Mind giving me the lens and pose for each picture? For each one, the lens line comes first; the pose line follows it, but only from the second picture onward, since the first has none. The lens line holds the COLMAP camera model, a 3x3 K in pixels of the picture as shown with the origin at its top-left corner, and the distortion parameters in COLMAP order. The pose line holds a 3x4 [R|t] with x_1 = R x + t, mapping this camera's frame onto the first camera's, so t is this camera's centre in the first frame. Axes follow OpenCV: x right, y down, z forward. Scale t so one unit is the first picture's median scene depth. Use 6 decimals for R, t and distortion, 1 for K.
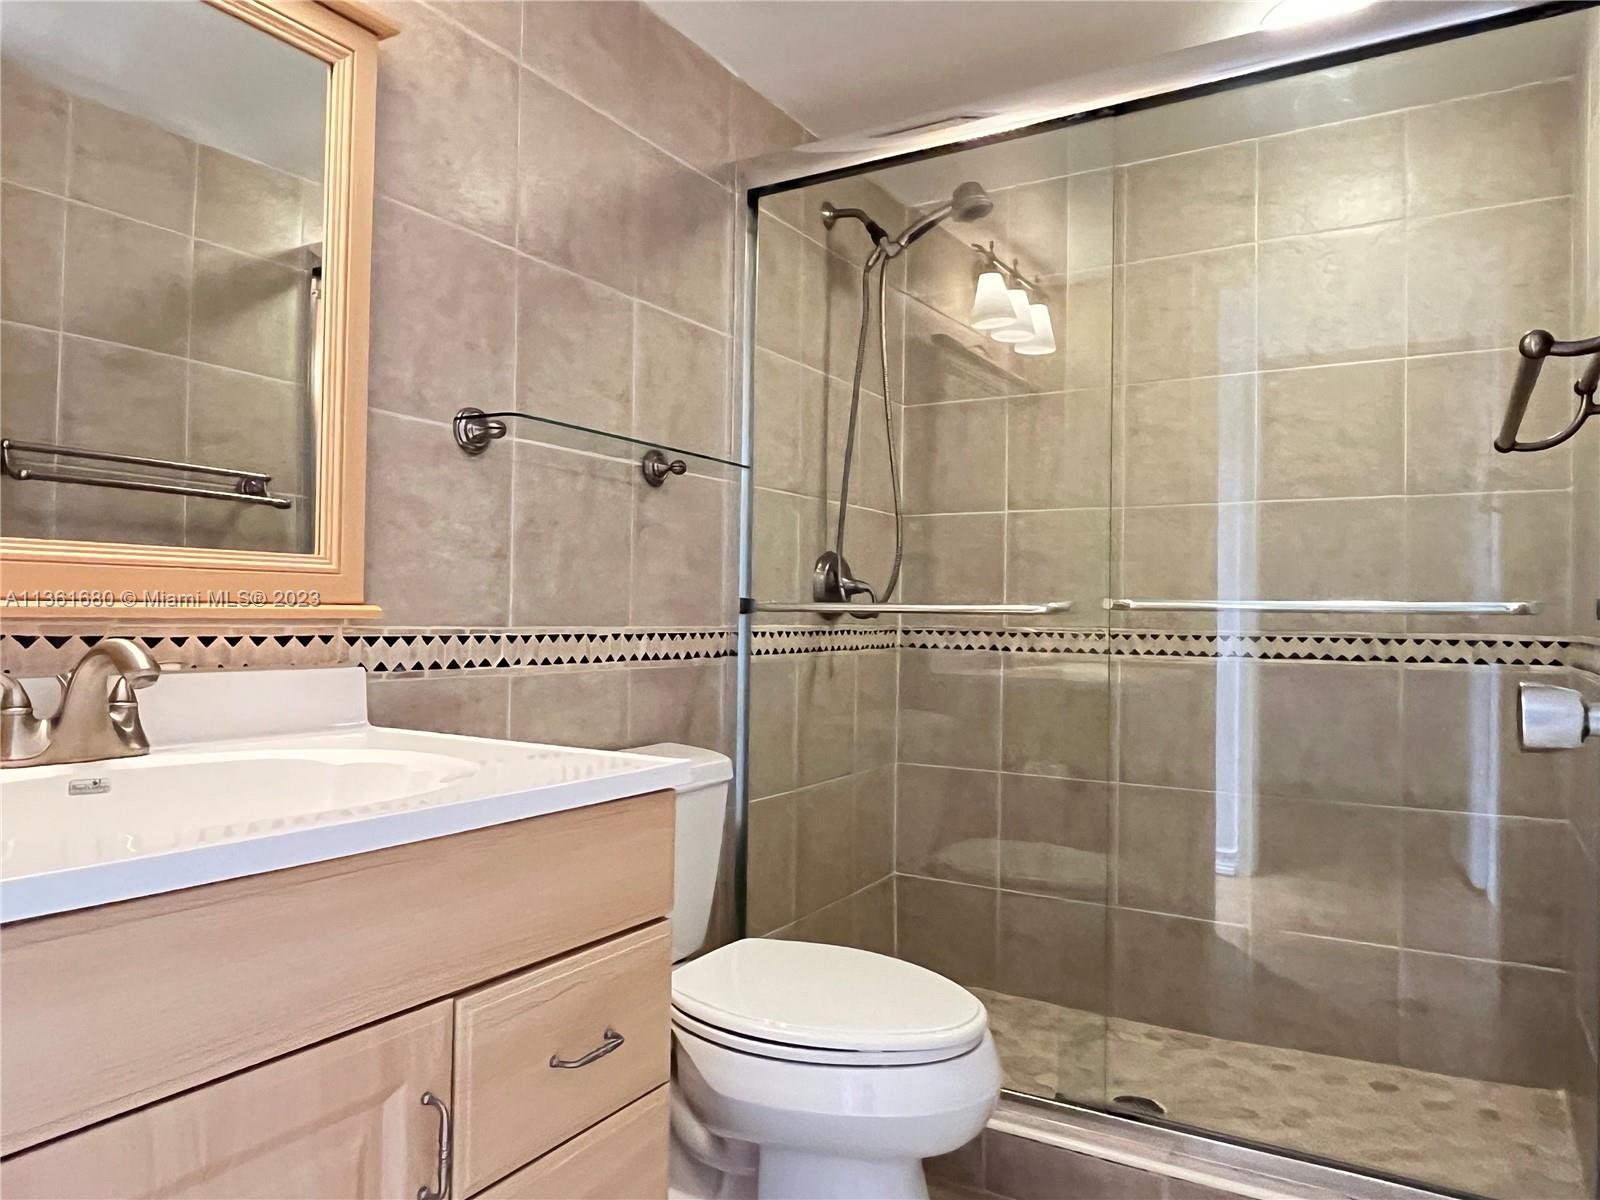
lens RADIAL K [[1085.2, 0, 800.0], [0, 1085.2, 600.0], [0, 0, 1]] dist [0.000255, -0.000928]
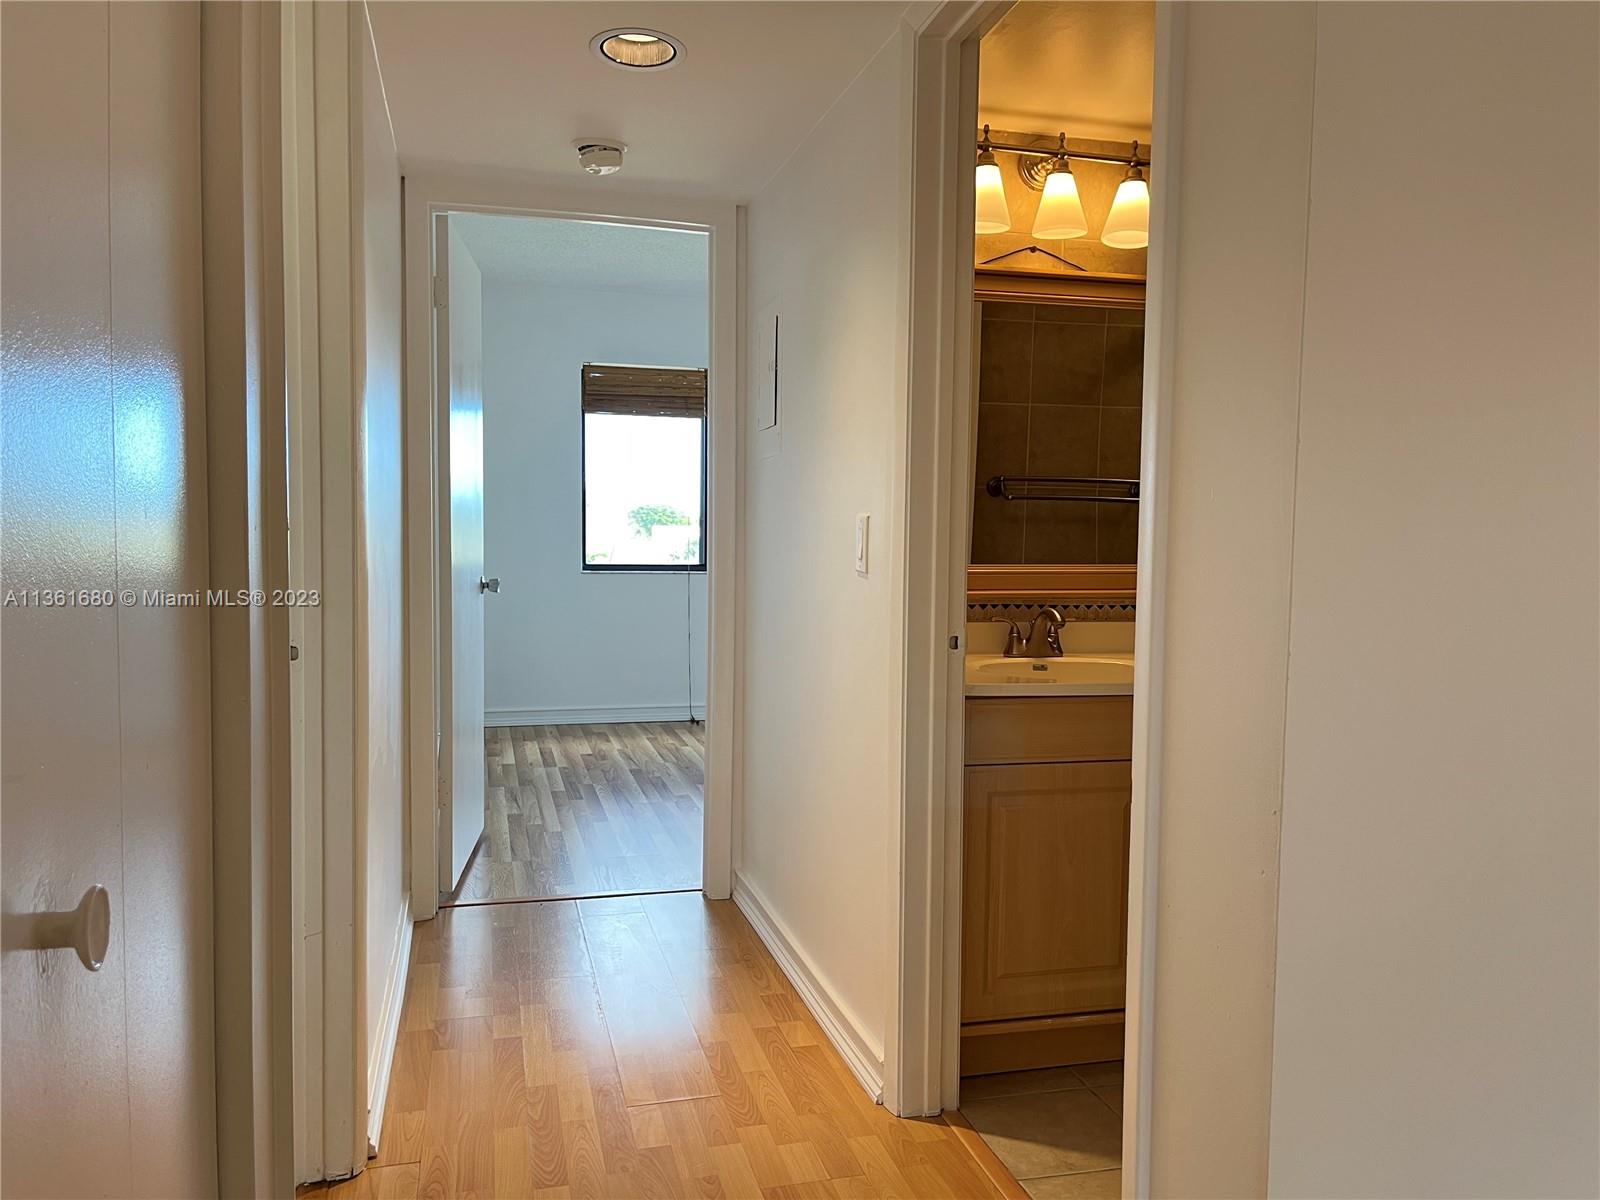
lens RADIAL K [[1212.7, 0, 799.2], [0, 1212.7, 609.5], [0, 0, 1]] dist [0.083195, -0.096151]
pose [[0.711027, 0.041325, -0.701950, 0.812256], [0.006893, 0.997814, 0.065726, -0.131914], [0.703131, -0.051571, 0.709188, -1.220378]]
